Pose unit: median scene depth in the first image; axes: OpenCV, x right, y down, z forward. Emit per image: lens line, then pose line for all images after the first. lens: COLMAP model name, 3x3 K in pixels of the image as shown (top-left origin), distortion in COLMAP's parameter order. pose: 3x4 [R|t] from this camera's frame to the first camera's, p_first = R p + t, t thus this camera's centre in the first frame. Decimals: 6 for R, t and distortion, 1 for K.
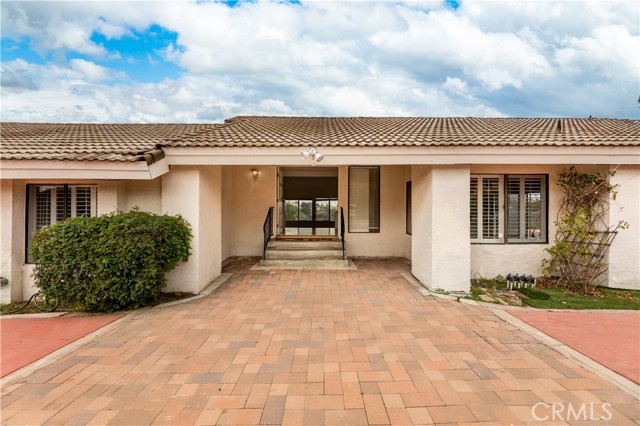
lens RADIAL K [[276.3, 0, 330.6], [0, 276.3, 214.3], [0, 0, 1]] dist [0.000014, -0.000002]
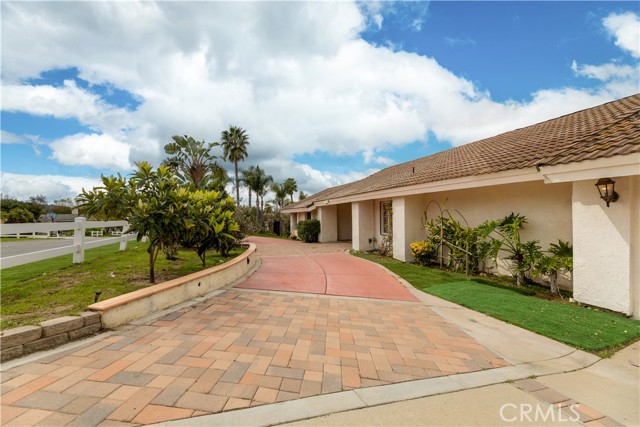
lens RADIAL K [[260.7, 0, 317.9], [0, 260.7, 215.7], [0, 0, 1]] dist [-0.000145, -0.000045]
pose [[0.322349, -0.004657, -0.946610, 2.704576], [-0.004241, 0.999971, -0.006364, -0.030932], [0.946611, 0.006066, 0.322320, -0.122672]]
